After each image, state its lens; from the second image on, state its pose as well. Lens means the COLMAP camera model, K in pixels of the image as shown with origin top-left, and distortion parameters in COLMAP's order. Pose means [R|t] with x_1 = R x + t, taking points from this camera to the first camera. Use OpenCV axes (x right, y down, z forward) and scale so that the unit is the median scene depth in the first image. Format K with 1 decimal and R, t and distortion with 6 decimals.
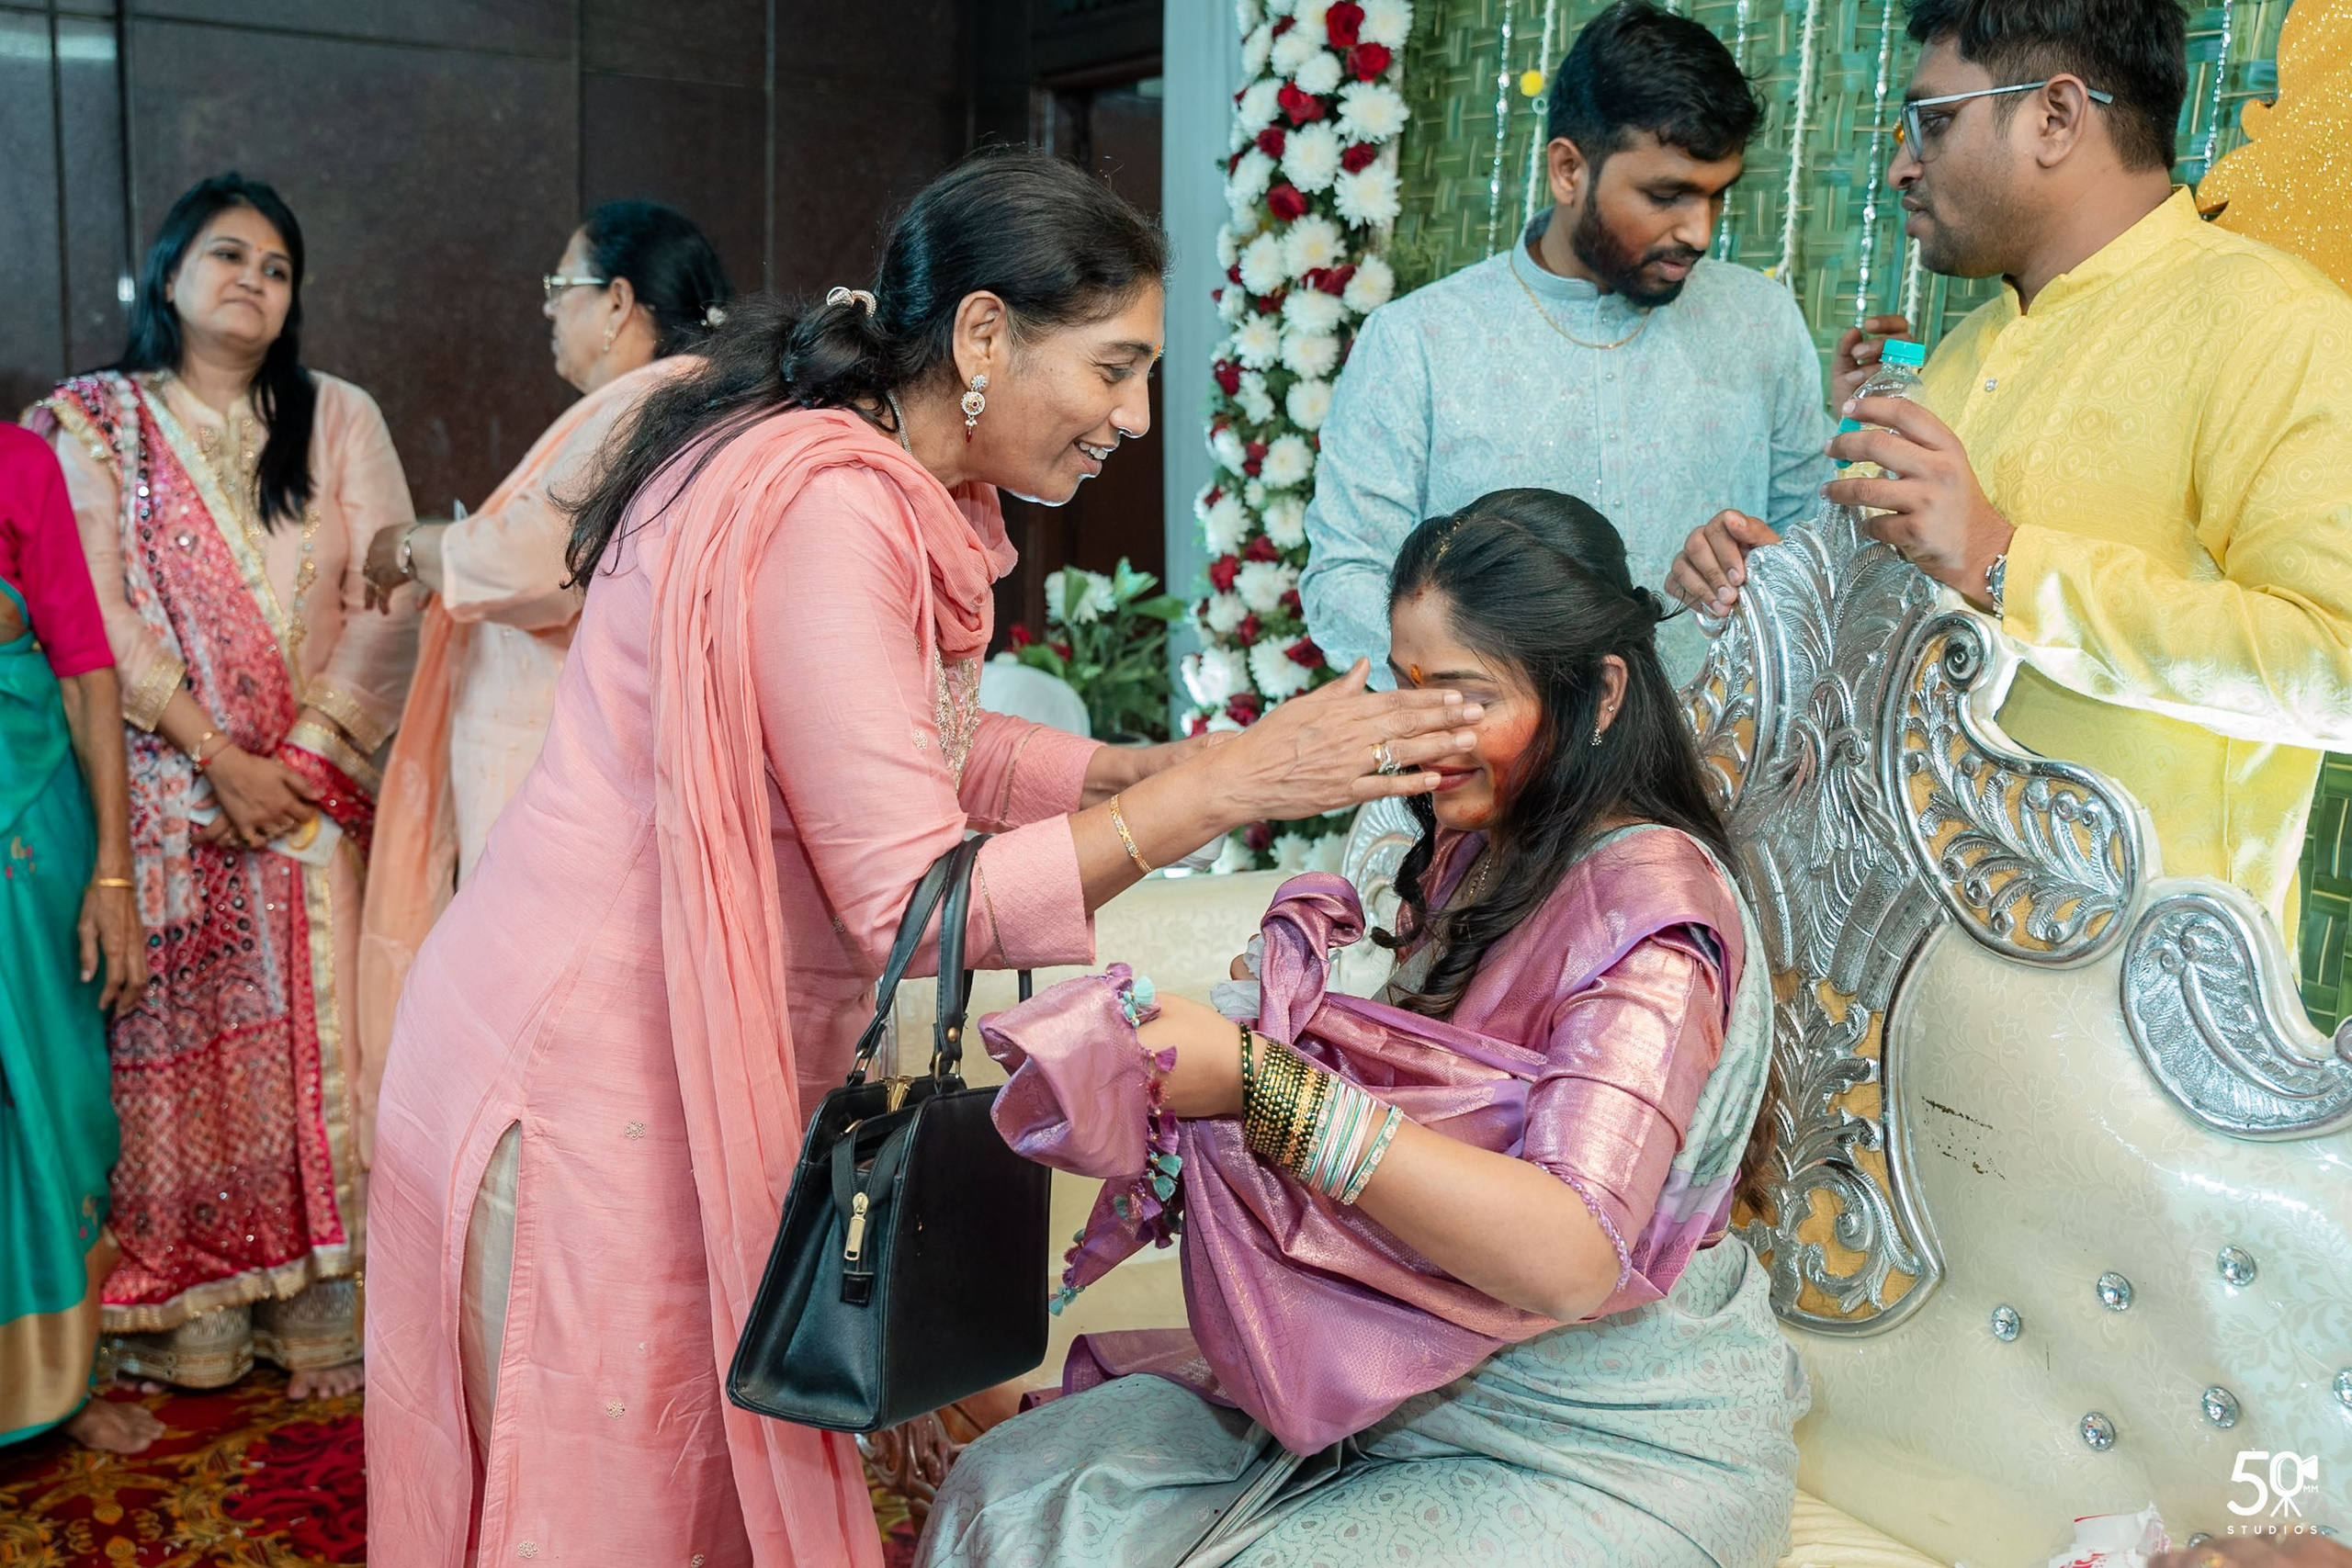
lens RADIAL K [[2522.8, 0, 1176.0], [0, 2522.8, 784.0], [0, 0, 1]] dist [-0.106758, 0.248820]
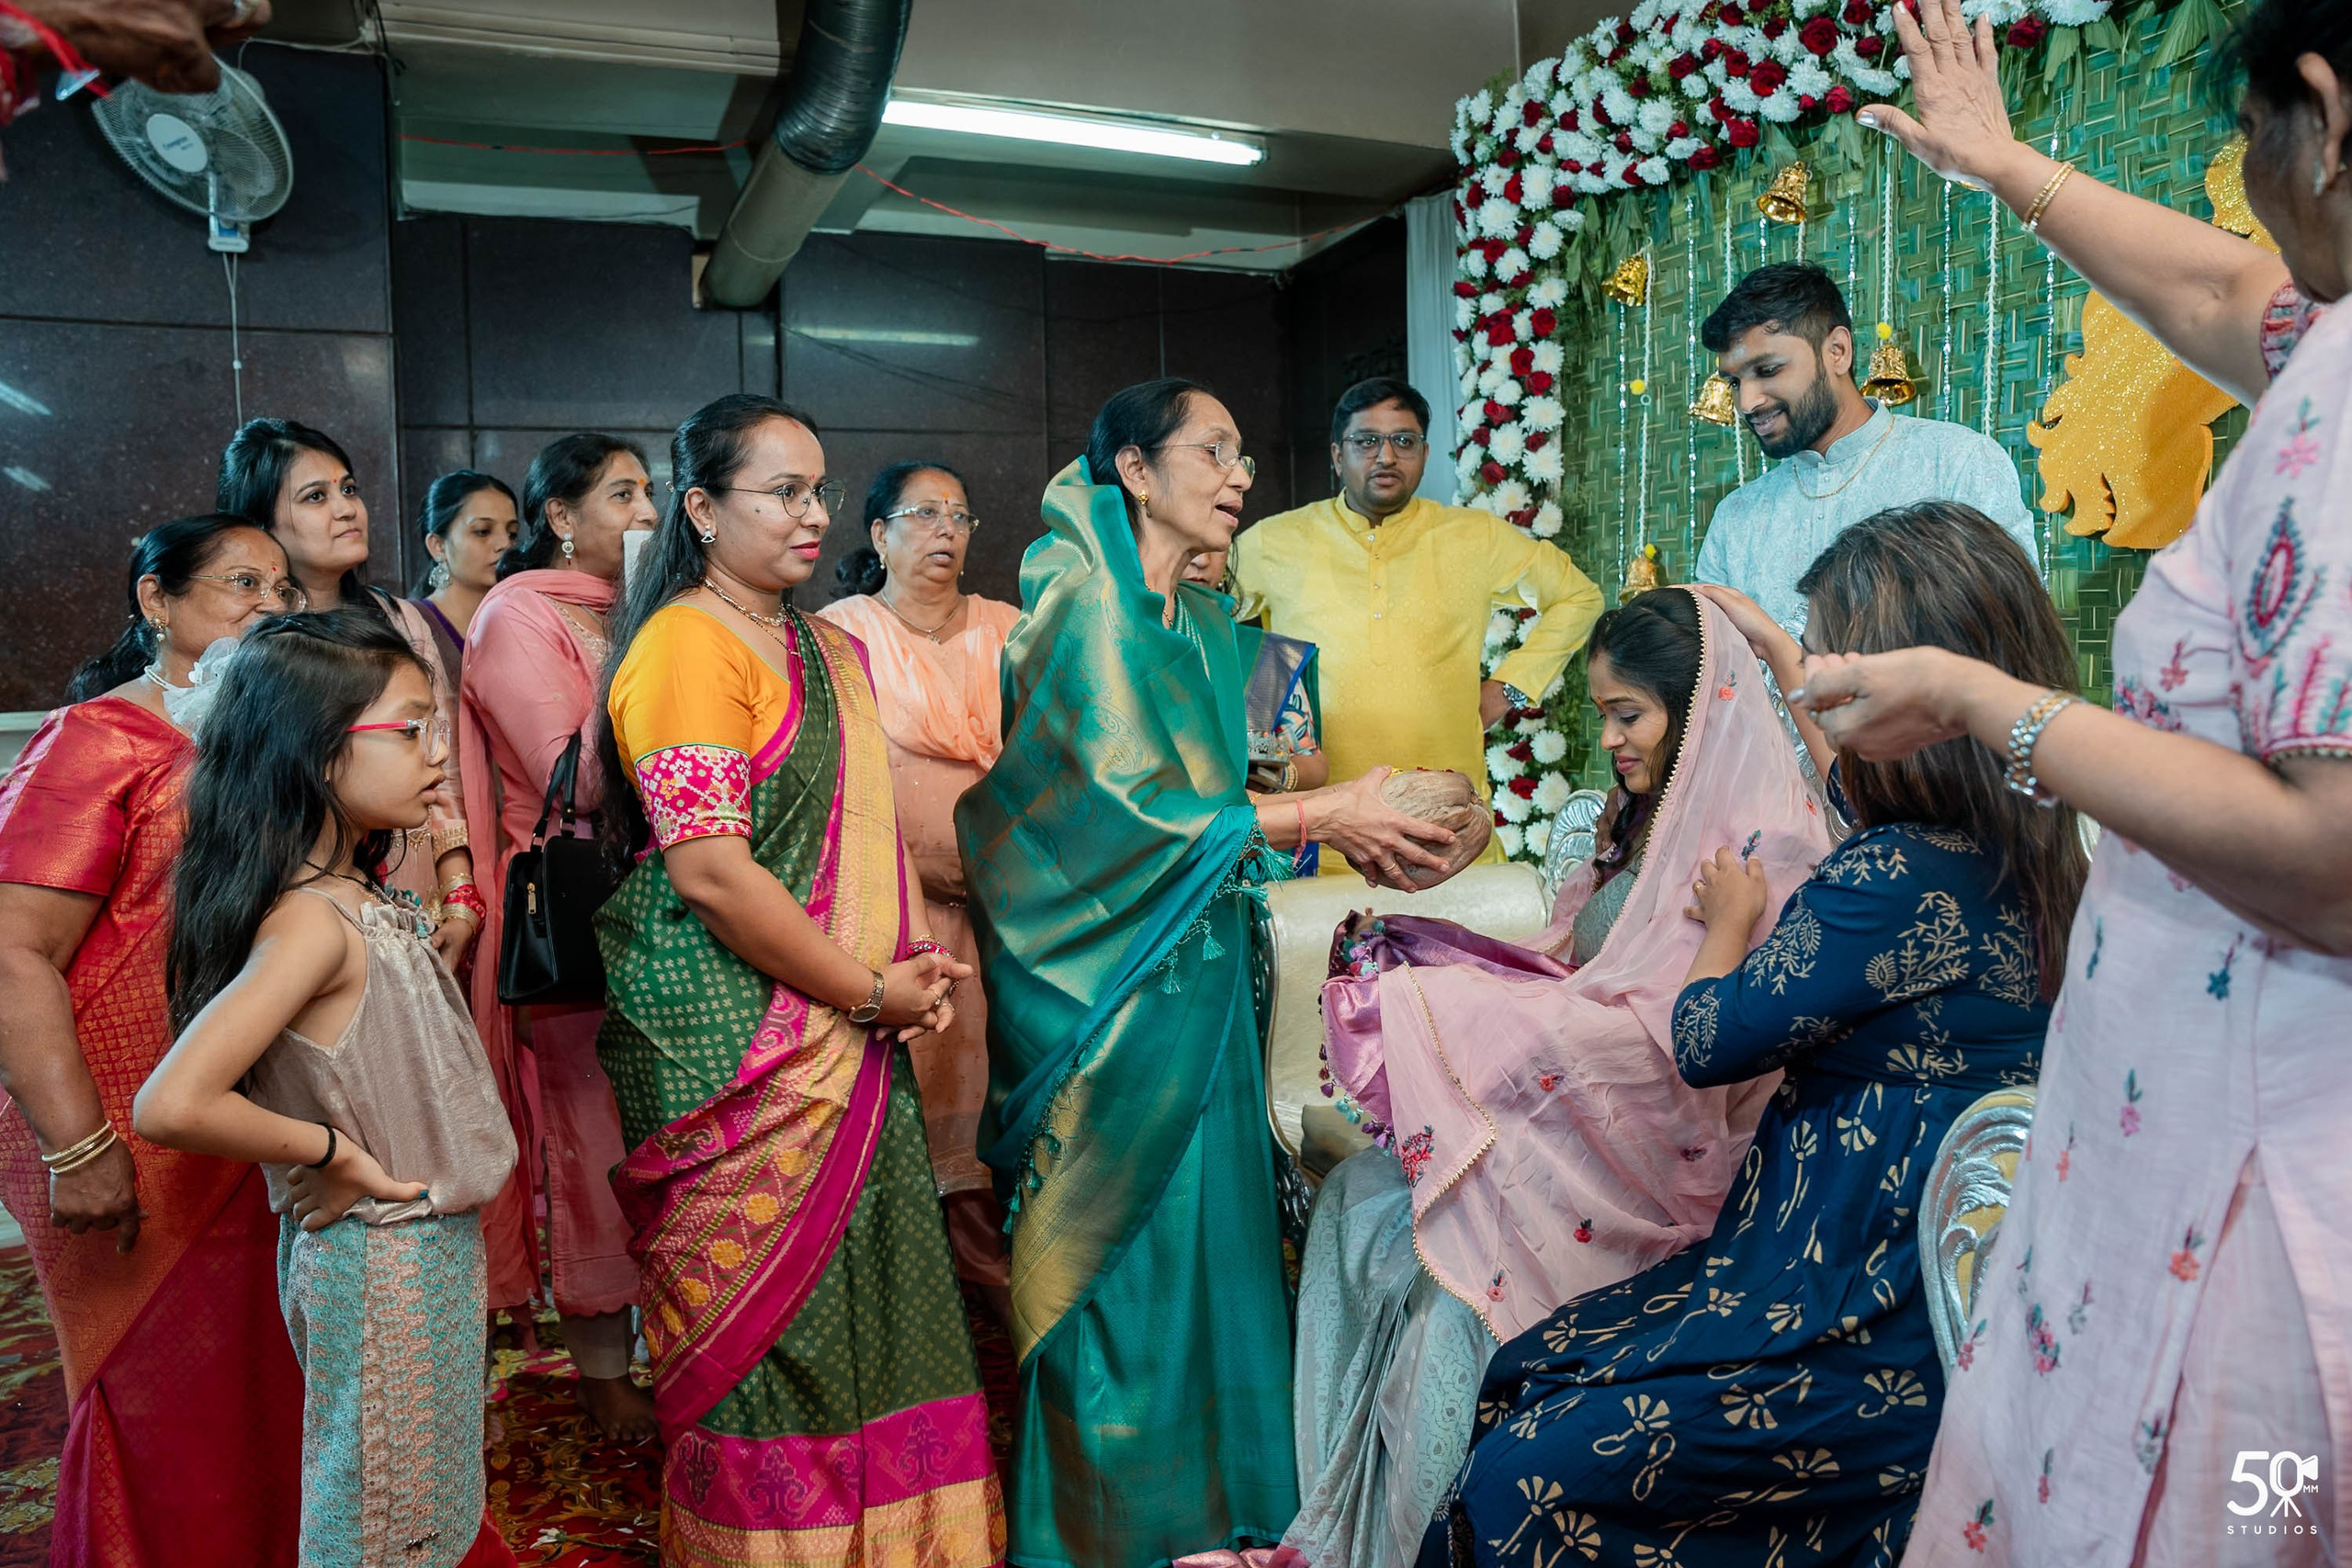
lens RADIAL K [[1737.0, 0, 1176.0], [0, 1737.0, 784.0], [0, 0, 1]] dist [-0.185809, 0.147662]
pose [[0.987250, -0.046811, -0.152139, 0.001734], [0.033260, 0.995348, -0.090421, 0.072126], [0.155664, 0.084207, 0.984214, -0.117736]]
